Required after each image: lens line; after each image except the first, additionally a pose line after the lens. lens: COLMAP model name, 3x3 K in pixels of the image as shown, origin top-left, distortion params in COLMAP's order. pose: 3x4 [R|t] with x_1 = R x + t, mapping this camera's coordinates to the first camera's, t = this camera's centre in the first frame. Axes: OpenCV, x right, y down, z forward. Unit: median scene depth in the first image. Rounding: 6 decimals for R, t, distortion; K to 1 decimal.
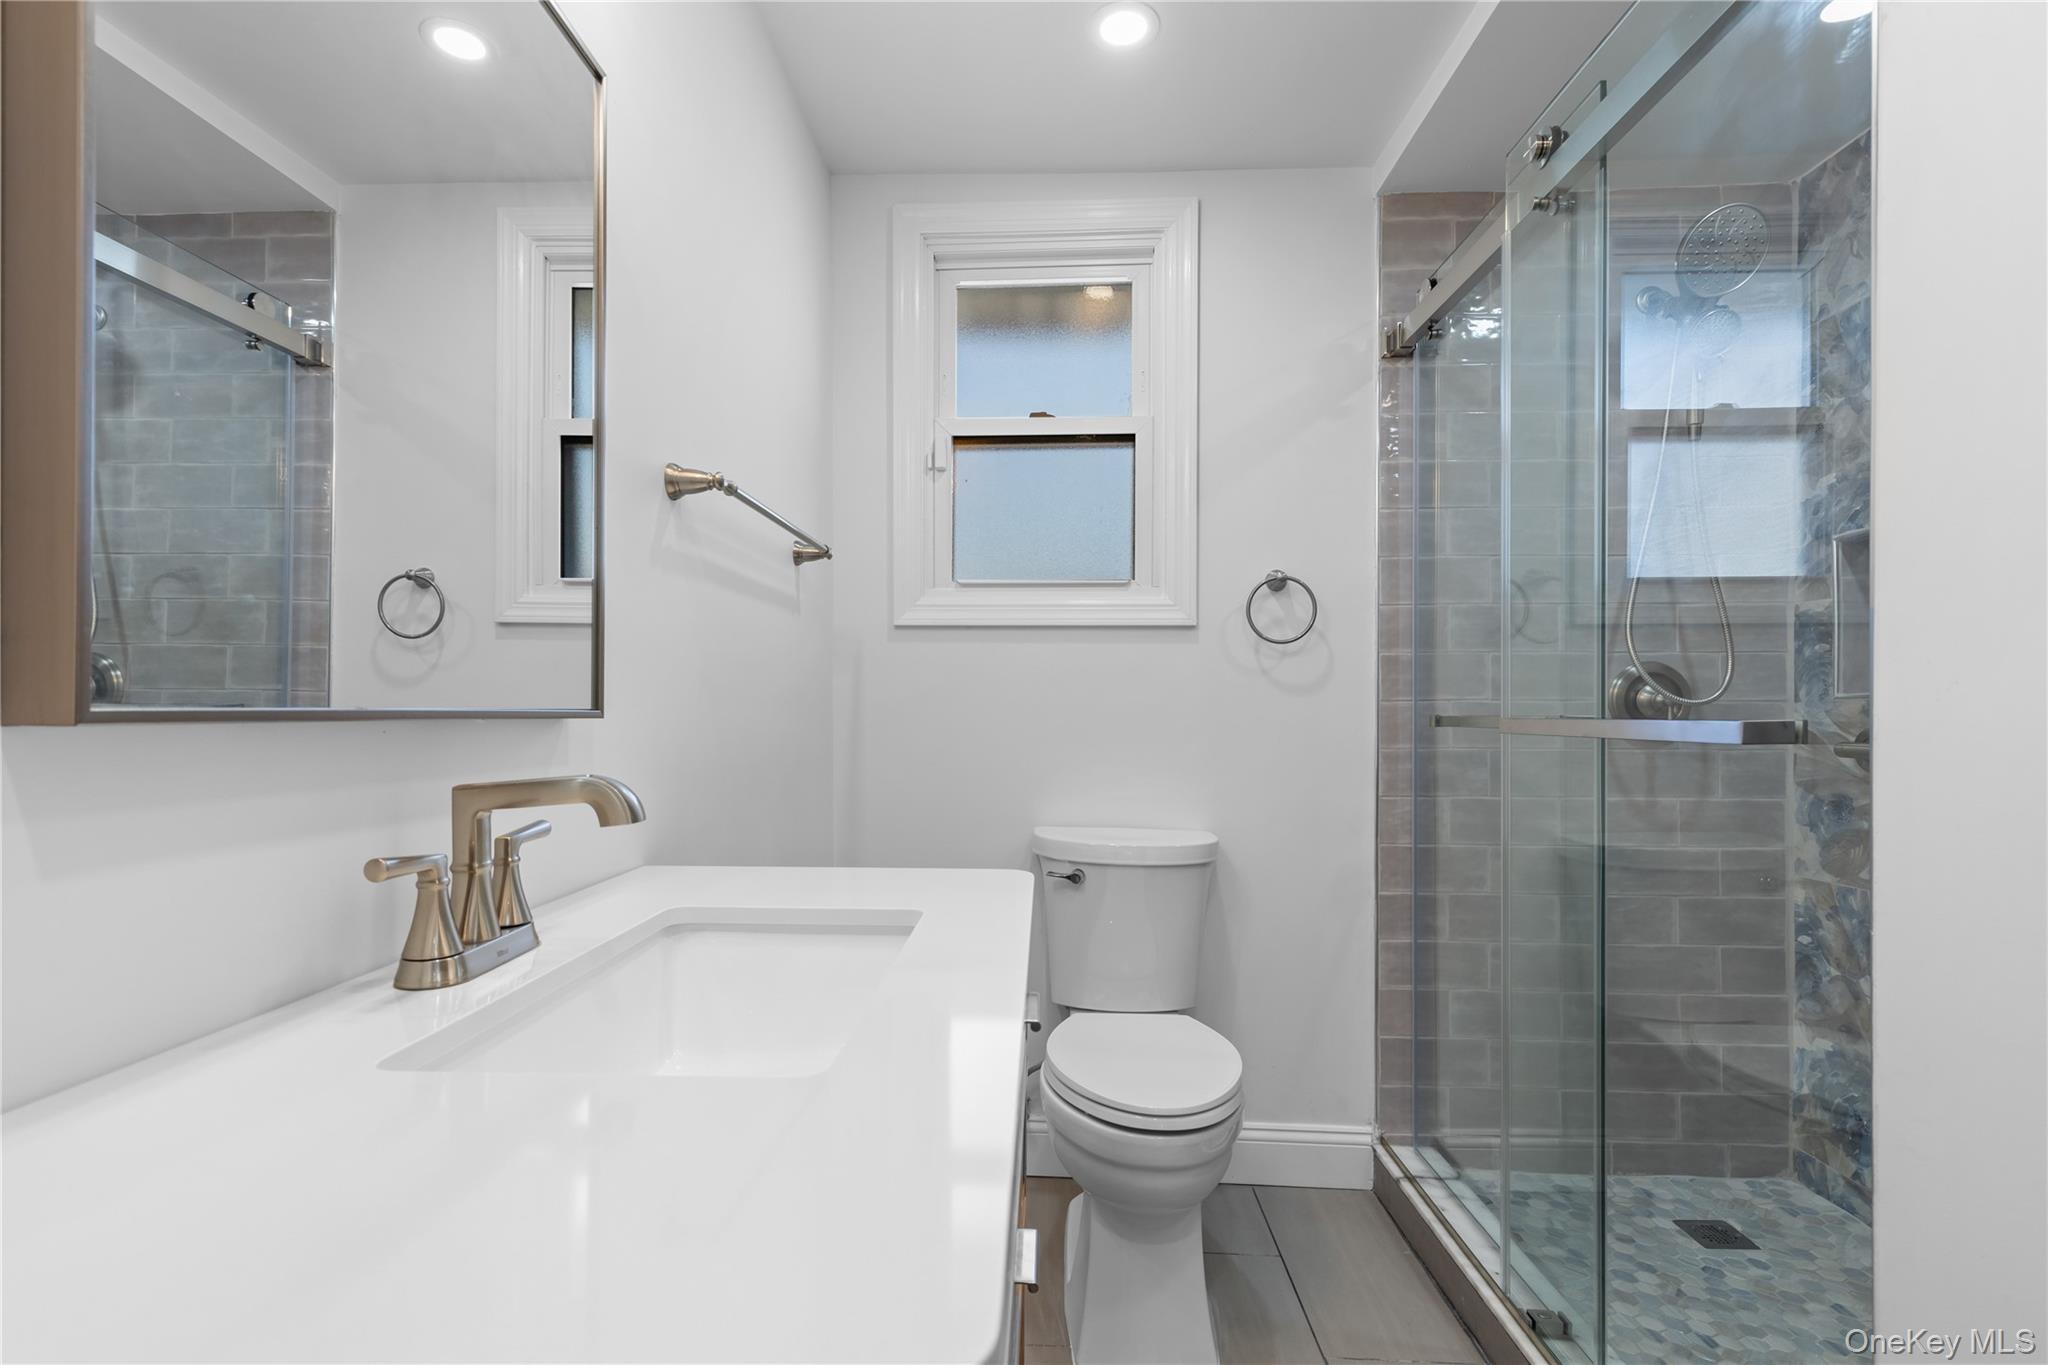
lens RADIAL K [[947.8, 0, 1019.7], [0, 947.8, 687.8], [0, 0, 1]] dist [0.009897, -0.004059]
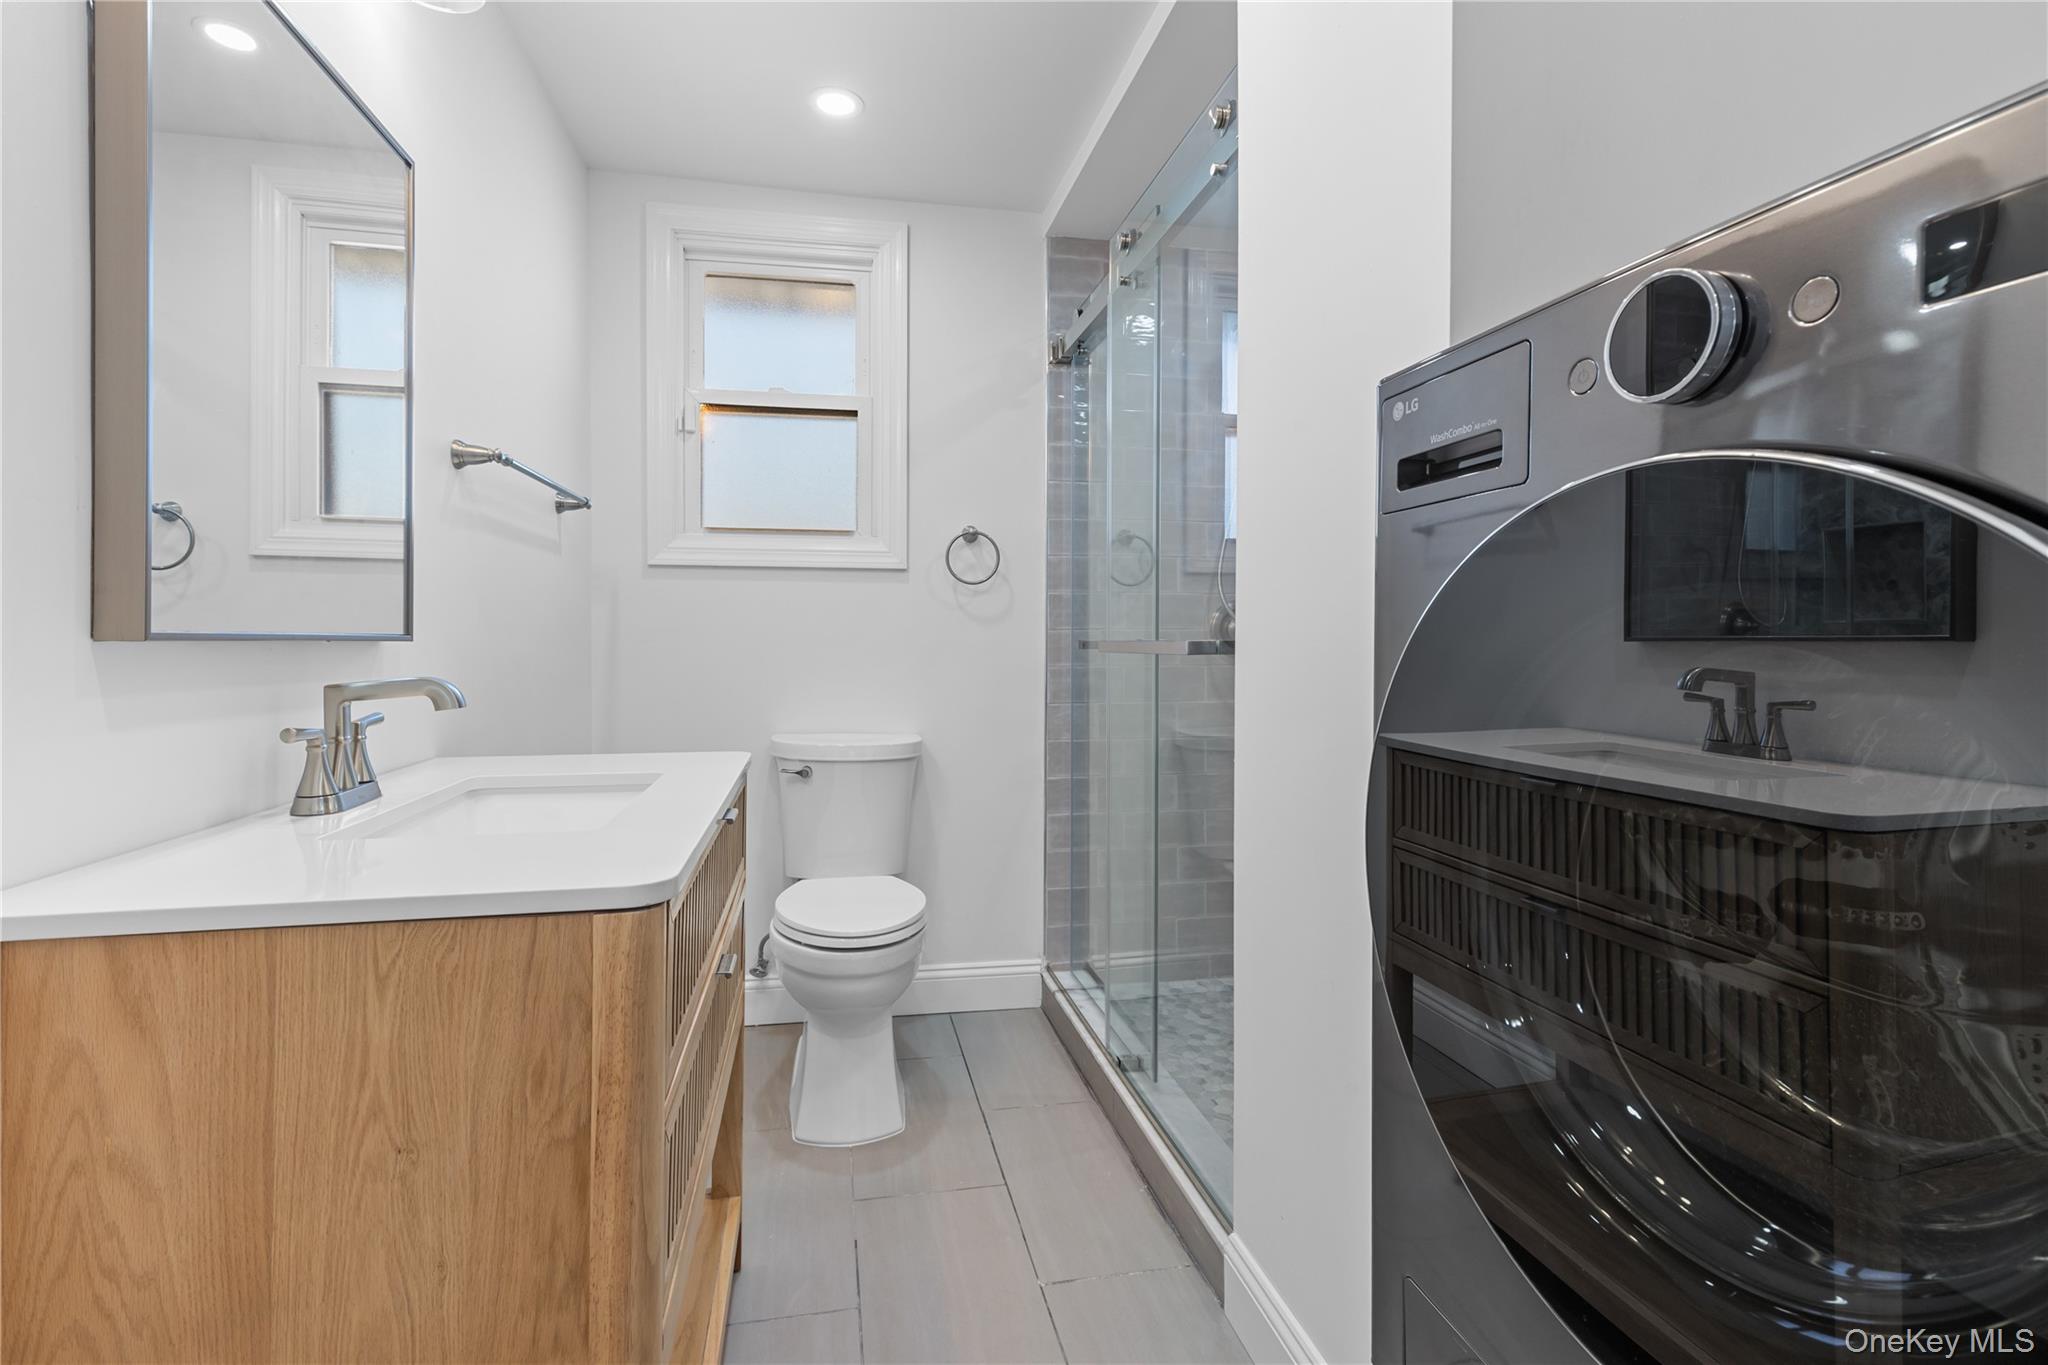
lens RADIAL K [[947.8, 0, 1010.7], [0, 947.8, 630.2], [0, 0, 1]] dist [0.009897, -0.004059]
pose [[0.974273, 0.000152, 0.225372, 0.042752], [-0.003137, 0.999912, 0.012887, -0.001677], [-0.225350, -0.013263, 0.974187, -0.259478]]
